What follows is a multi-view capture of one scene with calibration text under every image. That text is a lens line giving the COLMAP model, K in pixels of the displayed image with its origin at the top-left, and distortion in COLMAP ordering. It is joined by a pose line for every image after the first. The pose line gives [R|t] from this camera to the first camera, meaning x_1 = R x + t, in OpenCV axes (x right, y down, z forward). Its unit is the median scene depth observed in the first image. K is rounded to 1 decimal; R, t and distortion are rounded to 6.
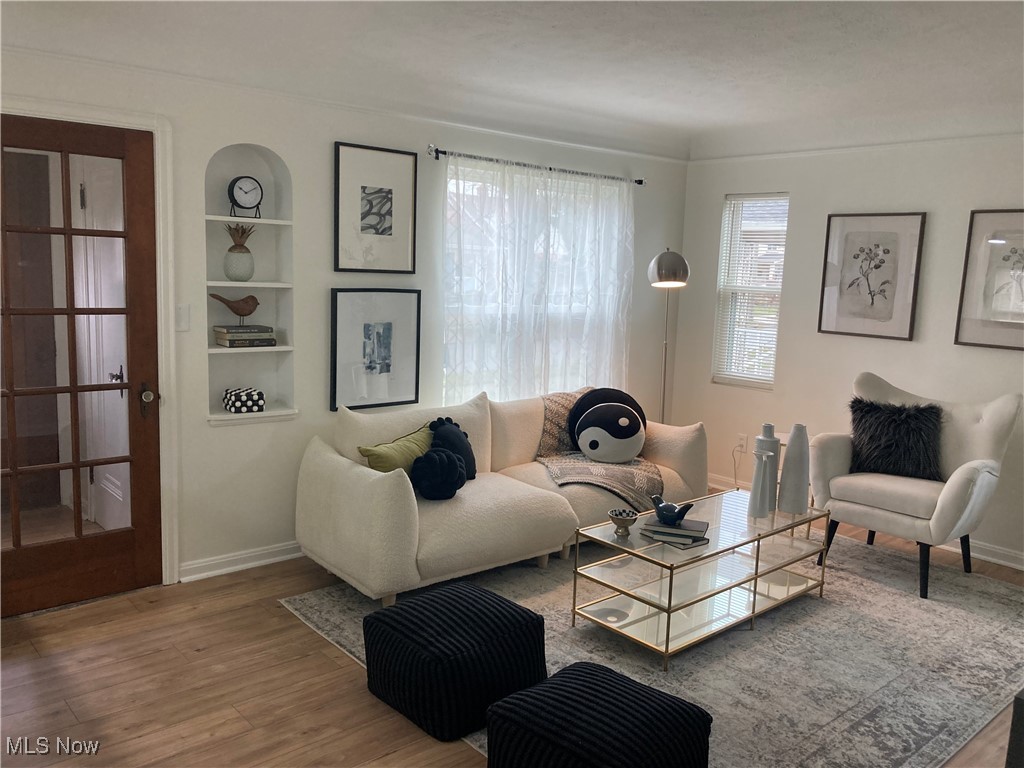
lens RADIAL K [[832.2, 0, 517.6], [0, 832.2, 385.7], [0, 0, 1]] dist [0.053867, -0.062889]
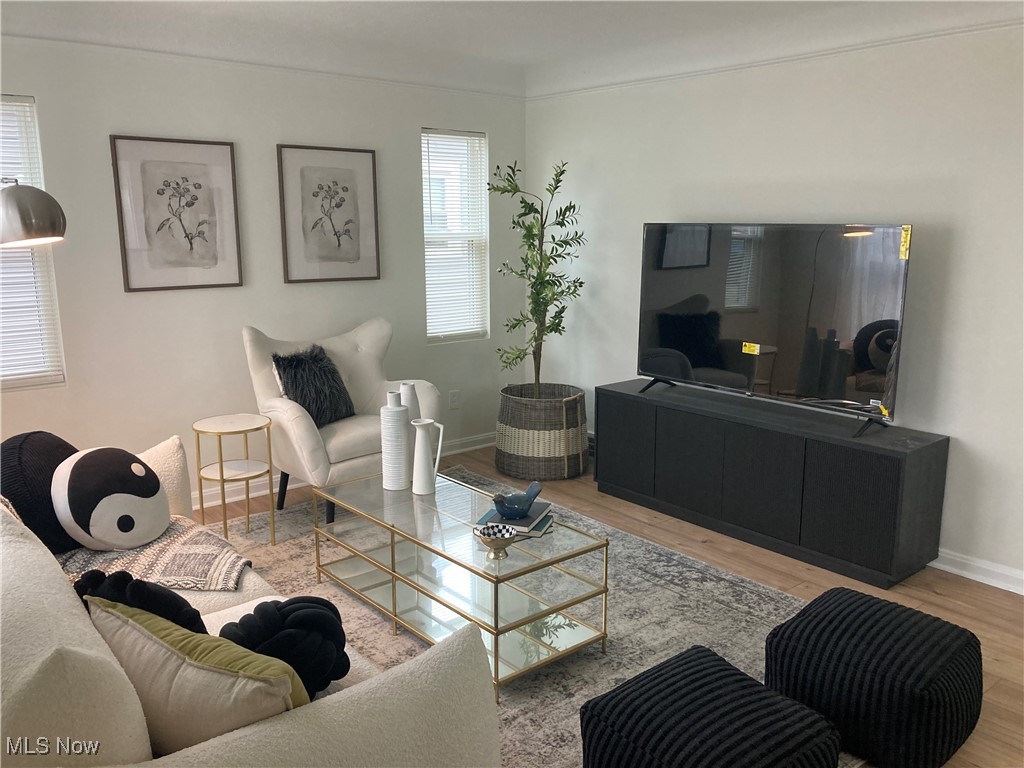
lens RADIAL K [[832.2, 0, 517.6], [0, 832.2, 385.7], [0, 0, 1]] dist [0.053867, -0.062889]
pose [[0.032801, -0.233425, 0.971821, -0.507659], [0.146250, 0.962999, 0.226370, -0.130037], [-0.988704, 0.134704, 0.065726, 0.767029]]
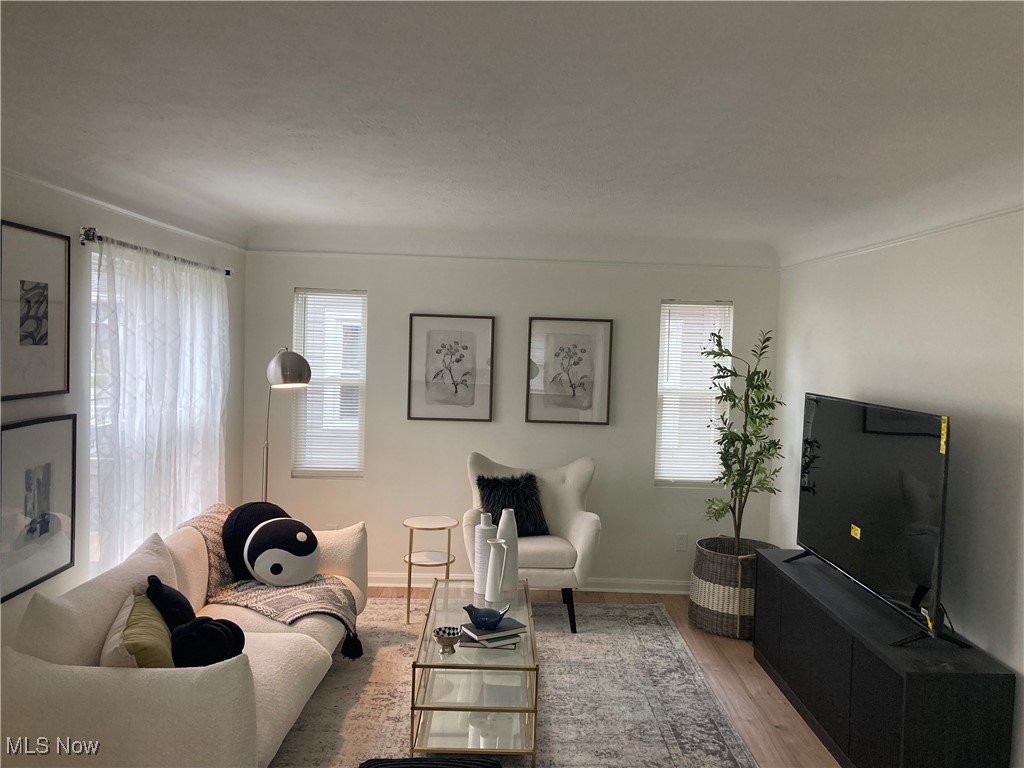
lens RADIAL K [[832.4, 0, 532.3], [0, 832.4, 377.3], [0, 0, 1]] dist [0.036931, -0.057633]
pose [[0.643116, -0.047352, 0.764303, -0.464457], [0.103995, 0.994240, -0.025909, -0.093290], [-0.758674, 0.096146, 0.644337, 0.215263]]
